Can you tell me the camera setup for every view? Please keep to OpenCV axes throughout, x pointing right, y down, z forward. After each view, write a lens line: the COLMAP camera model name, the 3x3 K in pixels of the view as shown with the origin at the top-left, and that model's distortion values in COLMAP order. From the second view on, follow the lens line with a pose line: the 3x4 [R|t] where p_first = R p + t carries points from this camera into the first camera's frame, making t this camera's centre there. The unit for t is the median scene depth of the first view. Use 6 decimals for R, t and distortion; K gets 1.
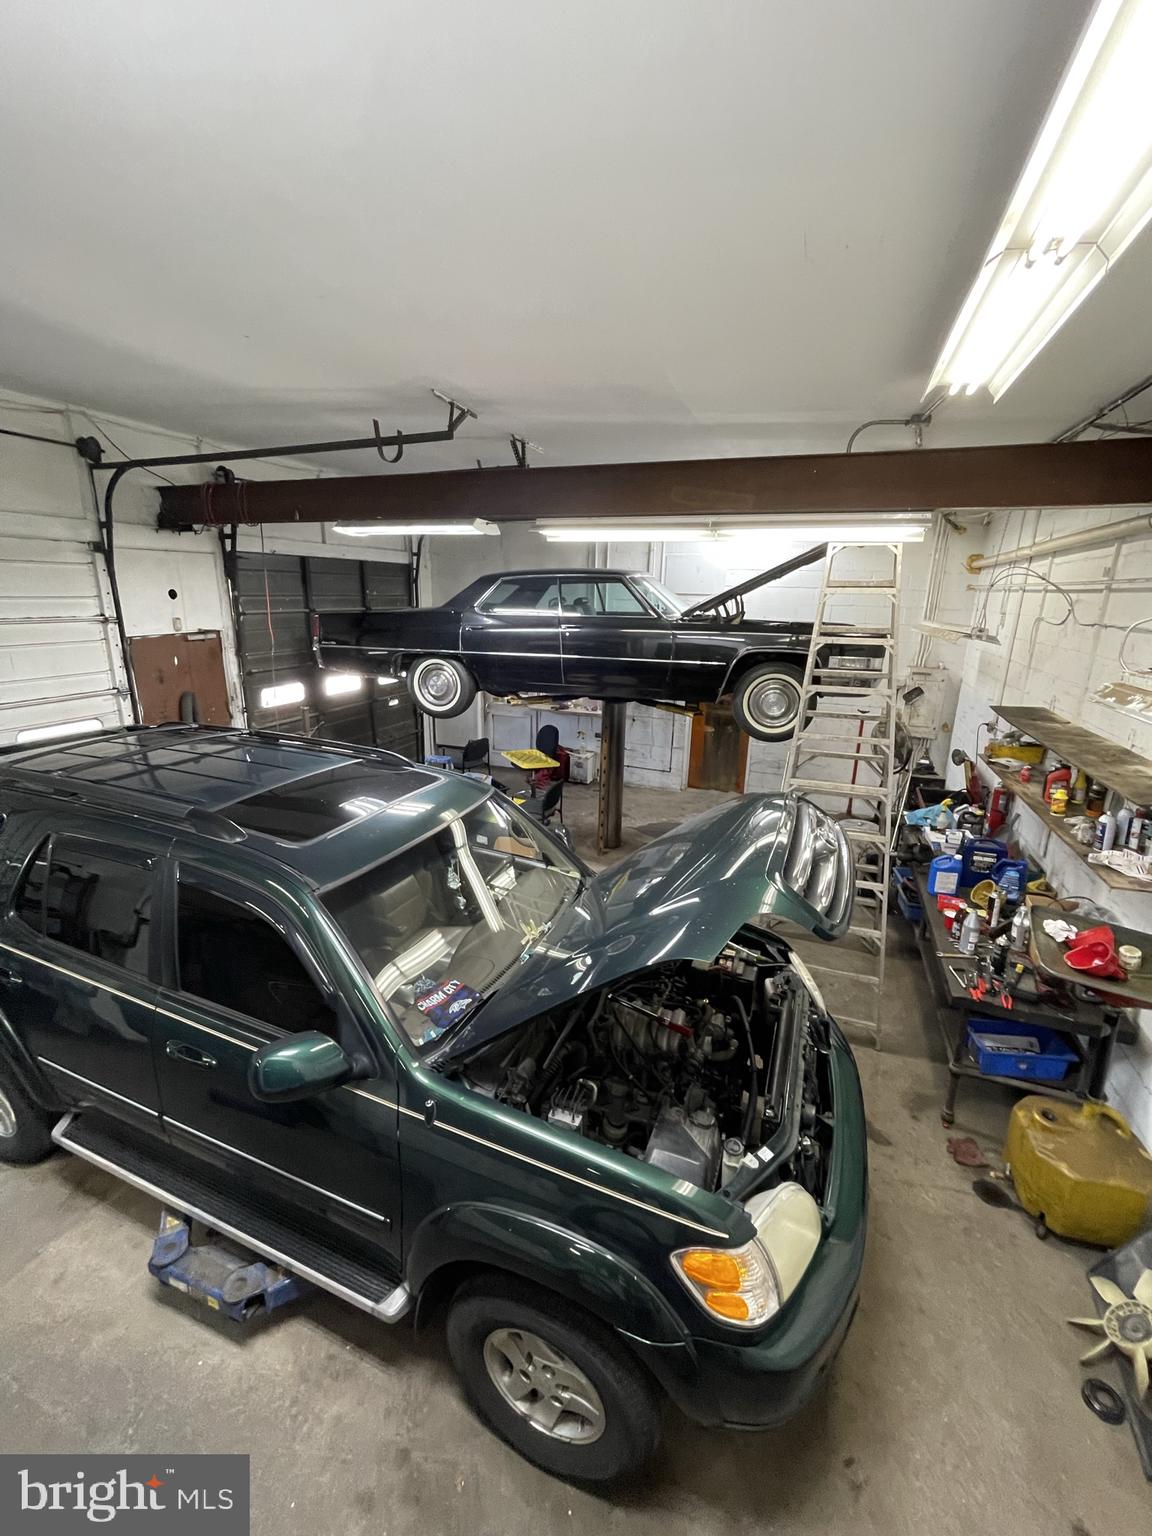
lens RADIAL K [[618.2, 0, 570.1], [0, 618.2, 764.1], [0, 0, 1]] dist [-0.004714, -0.000240]
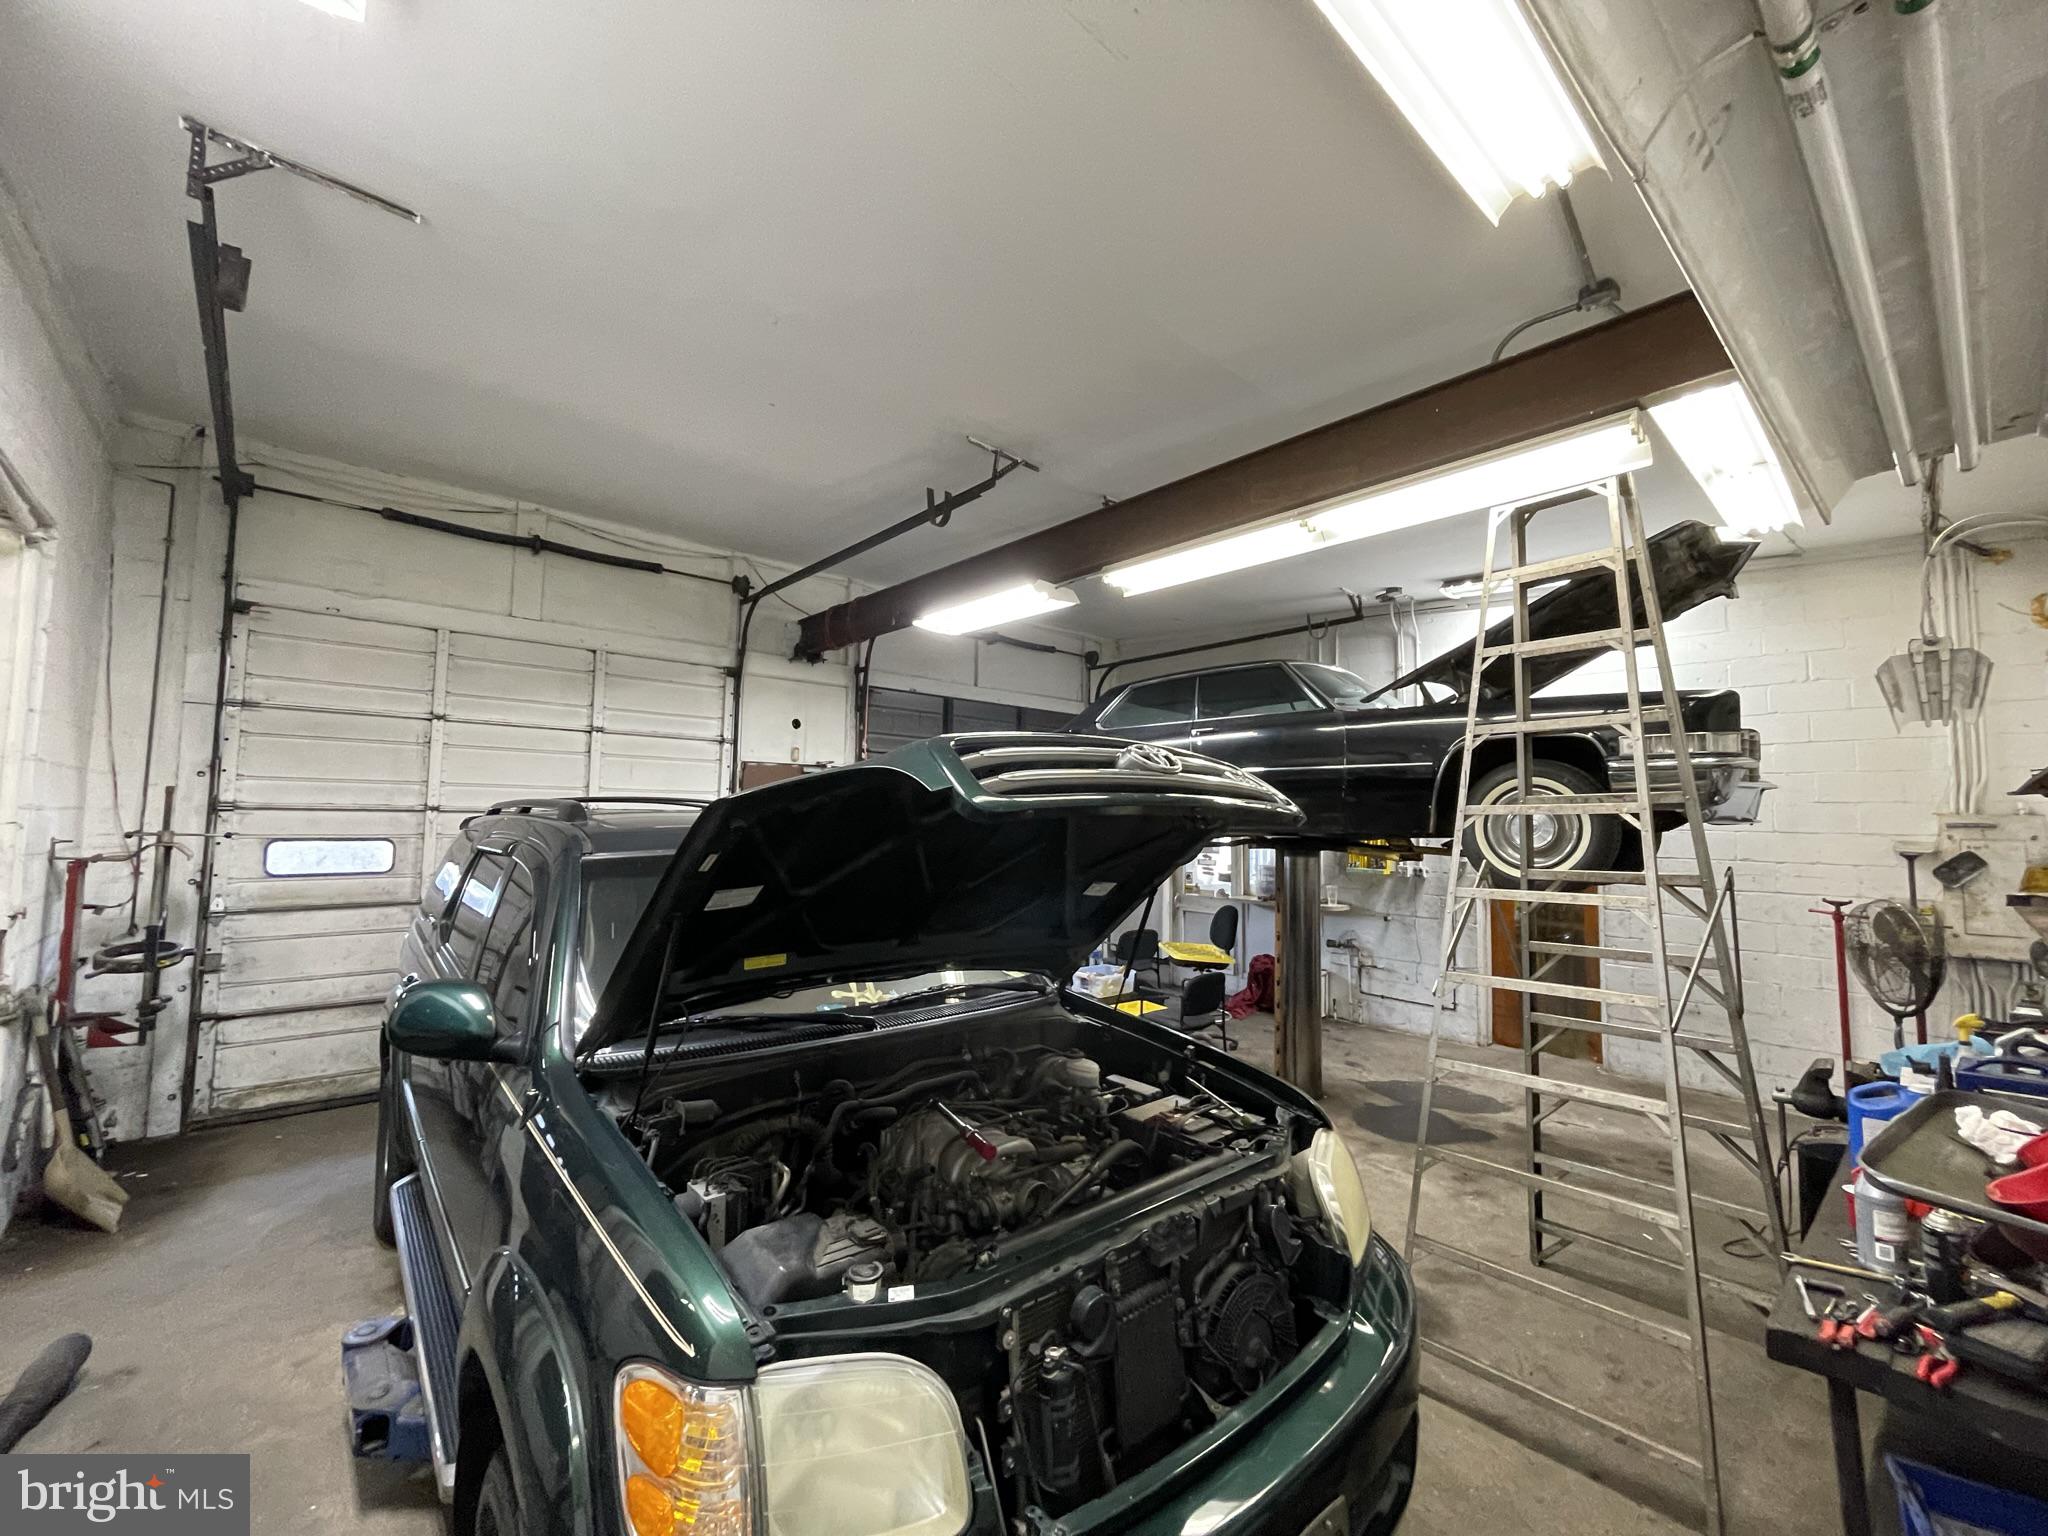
lens RADIAL K [[824.2, 0, 1012.5], [0, 824.2, 762.0], [0, 0, 1]] dist [-0.004714, -0.000240]
pose [[0.884003, -0.036674, -0.466041, 0.276771], [-0.129248, 0.938885, -0.319045, 0.162672], [0.449260, 0.342271, 0.825237, 0.128776]]
